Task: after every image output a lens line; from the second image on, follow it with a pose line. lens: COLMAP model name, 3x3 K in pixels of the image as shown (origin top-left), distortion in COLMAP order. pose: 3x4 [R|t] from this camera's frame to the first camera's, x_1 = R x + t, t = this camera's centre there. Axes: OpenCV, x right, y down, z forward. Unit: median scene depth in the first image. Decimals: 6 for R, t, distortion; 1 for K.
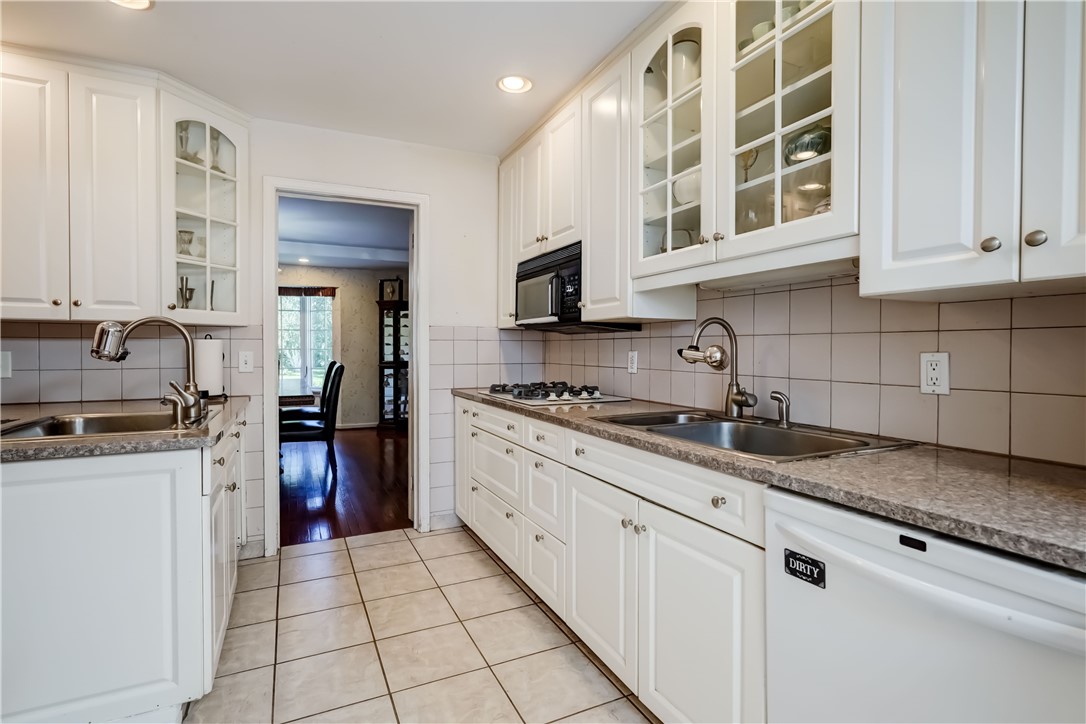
lens RADIAL K [[512.9, 0, 532.1], [0, 512.9, 354.7], [0, 0, 1]] dist [-0.009605, 0.006731]
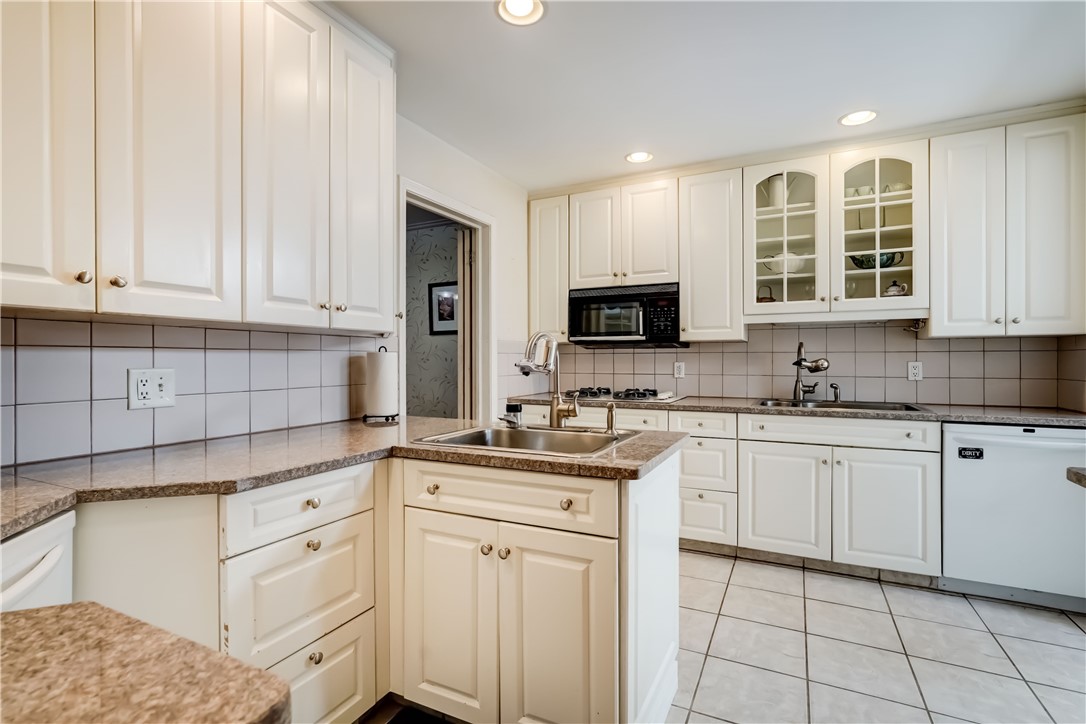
lens RADIAL K [[512.9, 0, 535.3], [0, 512.9, 361.2], [0, 0, 1]] dist [-0.009605, 0.006731]
pose [[0.796752, -0.004642, 0.604288, -1.638008], [0.010420, 0.999927, -0.006057, -0.009587], [-0.604216, 0.011123, 0.796743, 0.218263]]
